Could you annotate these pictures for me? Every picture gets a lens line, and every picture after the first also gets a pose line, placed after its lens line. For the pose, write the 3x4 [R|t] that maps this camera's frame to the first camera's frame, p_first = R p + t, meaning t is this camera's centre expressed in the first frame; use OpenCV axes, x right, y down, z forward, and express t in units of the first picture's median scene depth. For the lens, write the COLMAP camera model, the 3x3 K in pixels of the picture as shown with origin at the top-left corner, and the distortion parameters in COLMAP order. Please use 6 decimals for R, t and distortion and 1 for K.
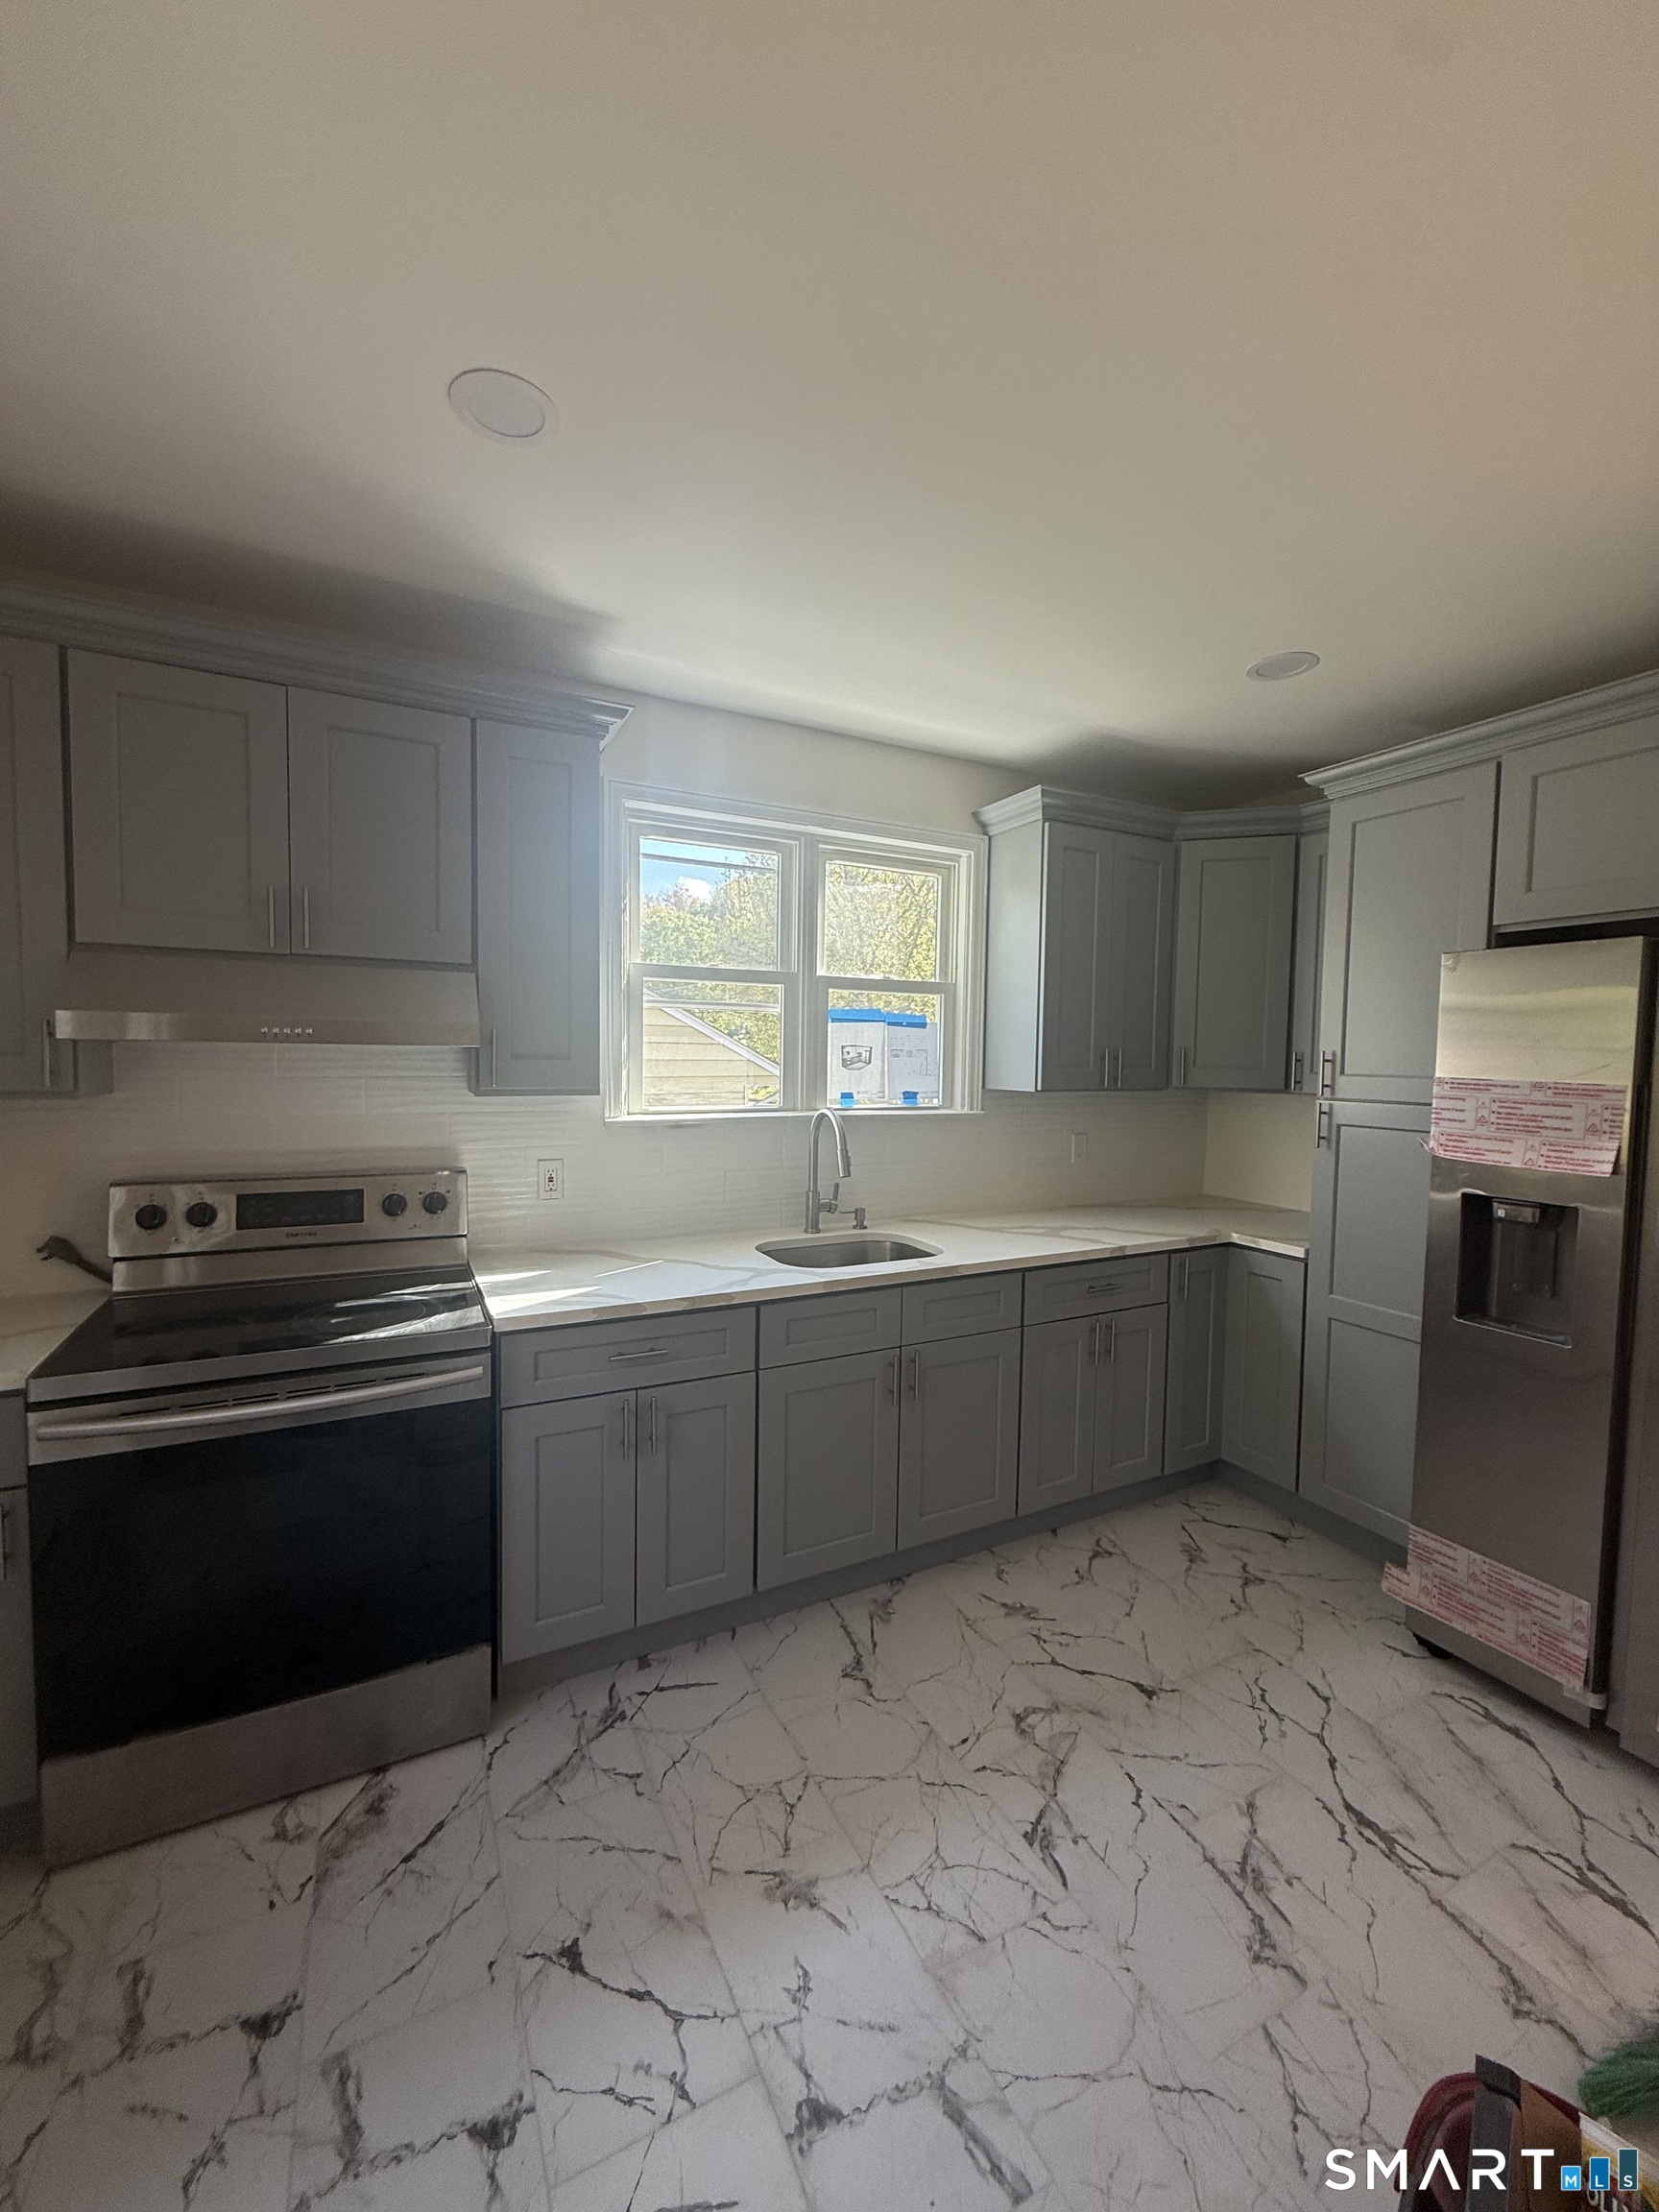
lens RADIAL K [[881.0, 0, 833.2], [0, 881.0, 1104.2], [0, 0, 1]] dist [-0.003673, 0.001313]
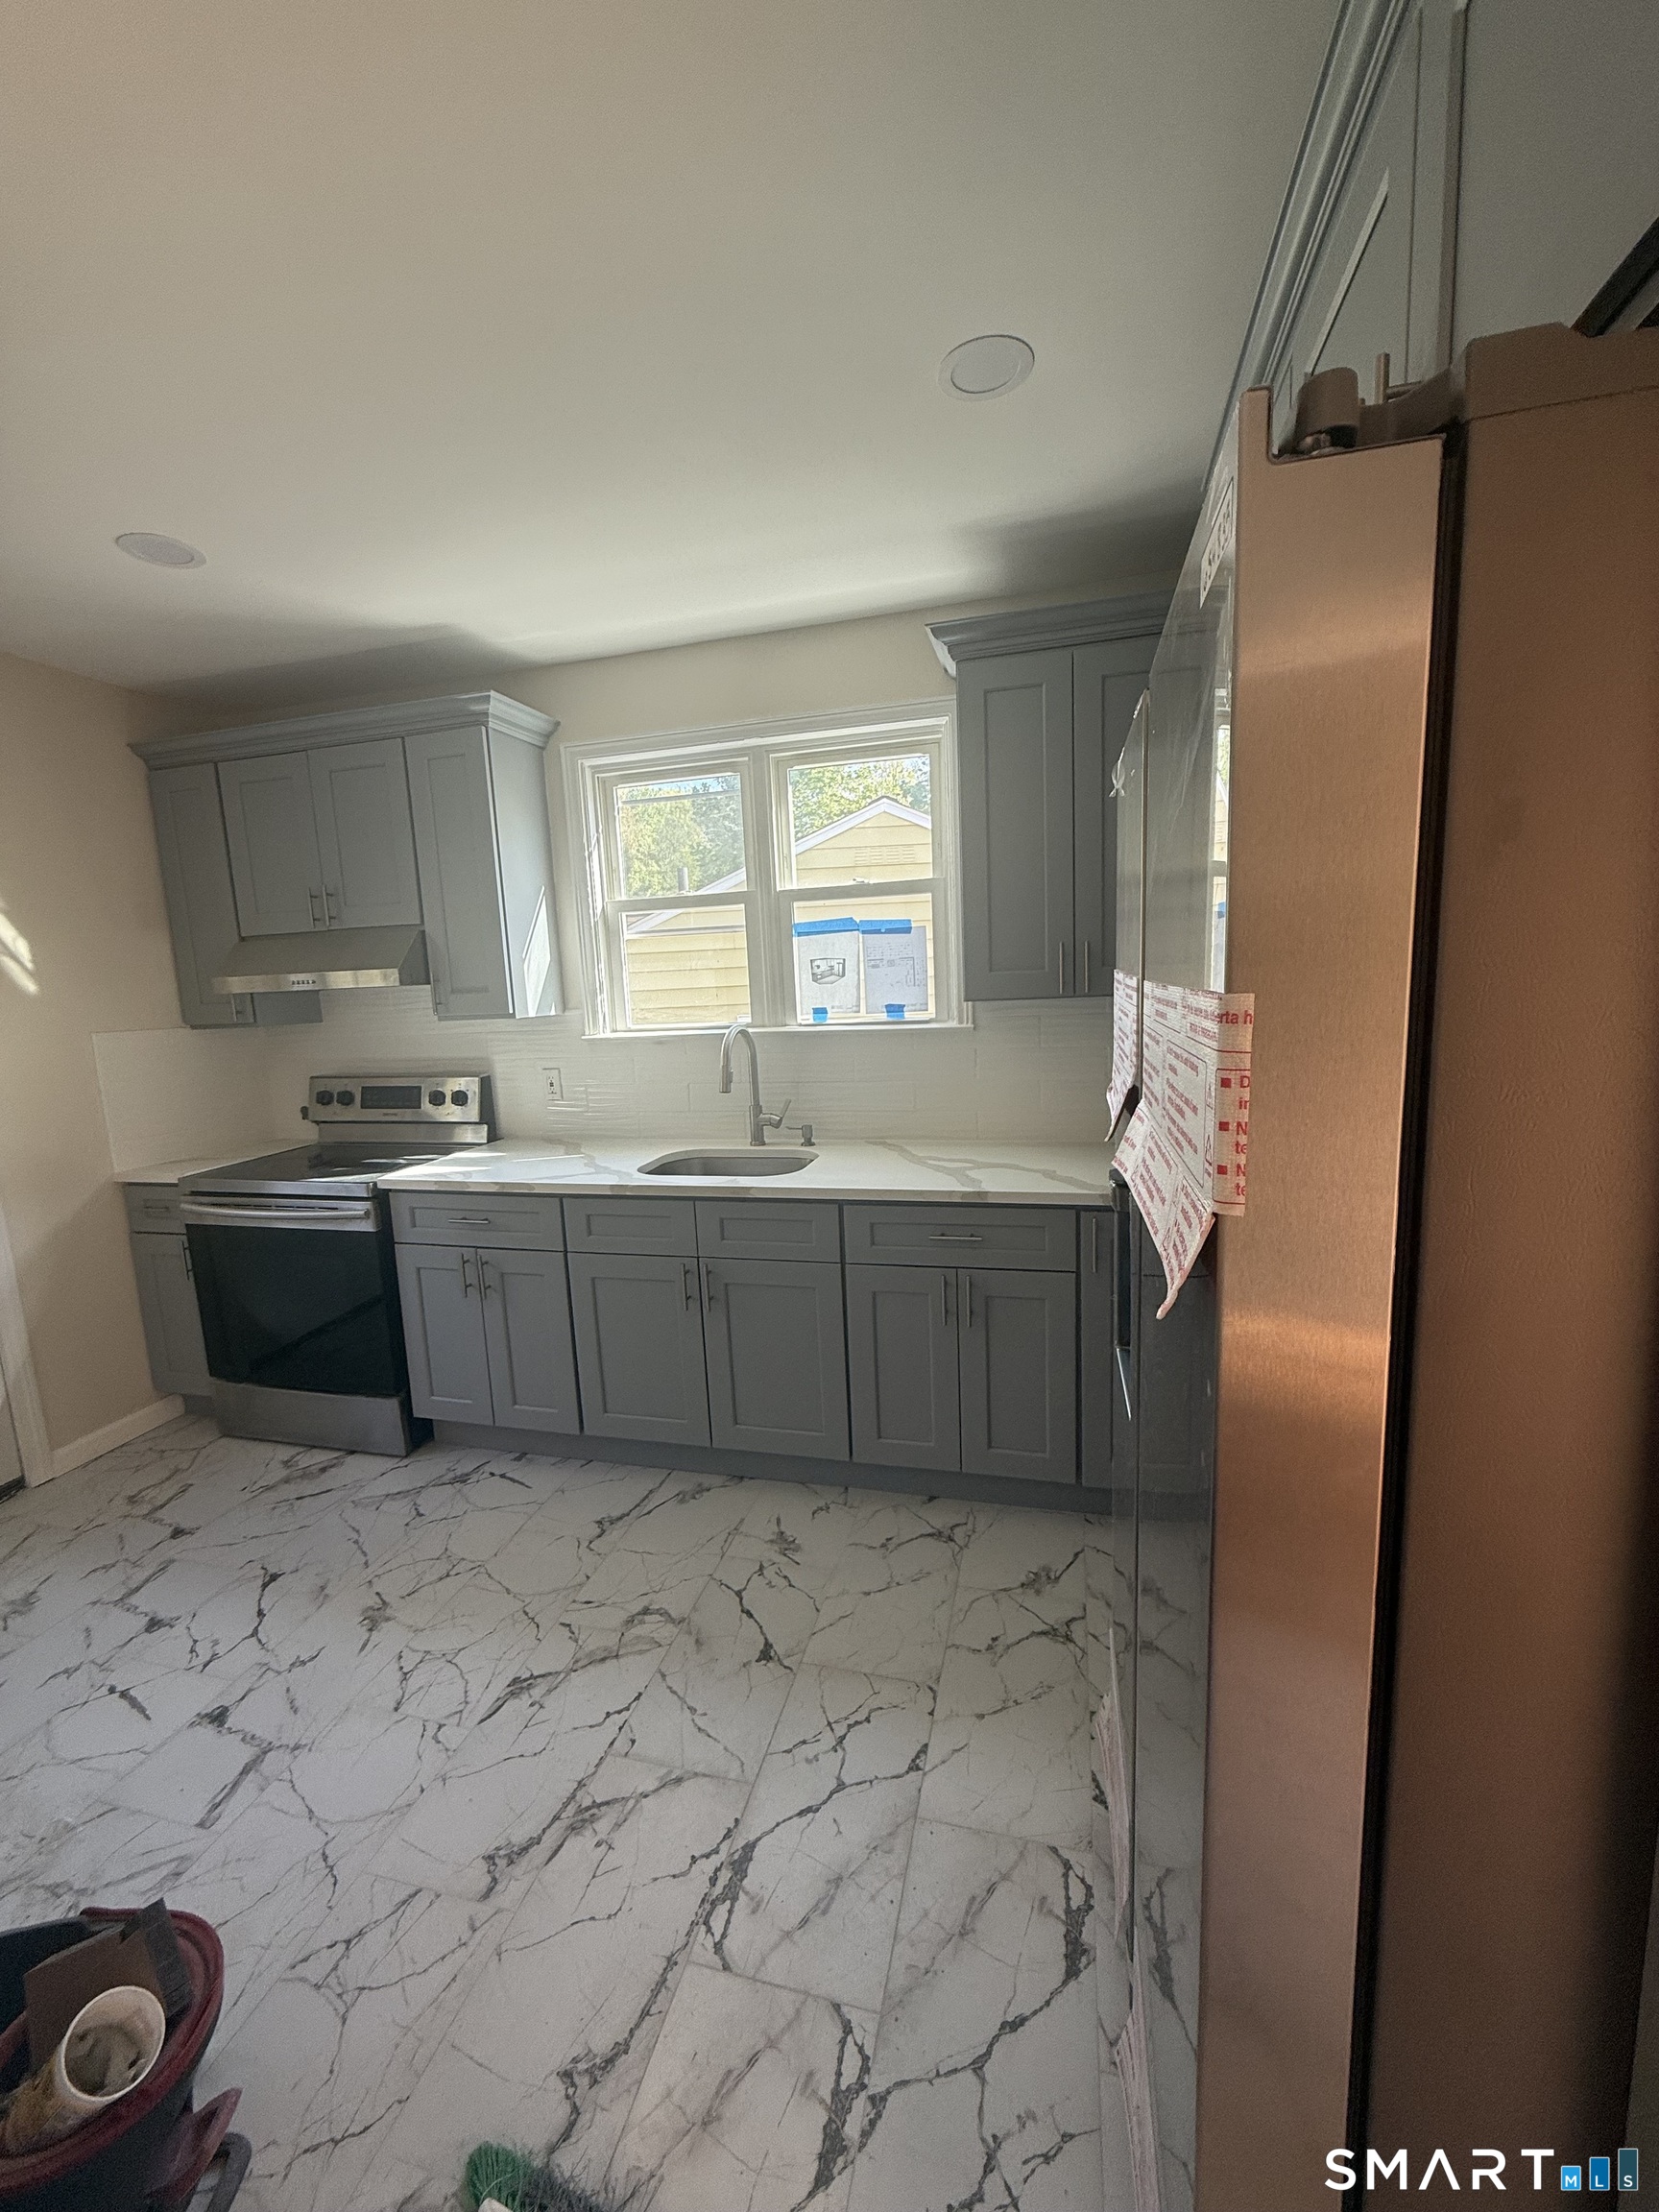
lens RADIAL K [[881.0, 0, 832.6], [0, 881.0, 1103.8], [0, 0, 1]] dist [-0.003673, 0.001313]
pose [[0.739587, 0.049558, -0.671234, 0.971683], [0.019094, 0.995339, 0.094525, 0.001182], [0.672790, -0.082726, 0.735194, 0.398264]]
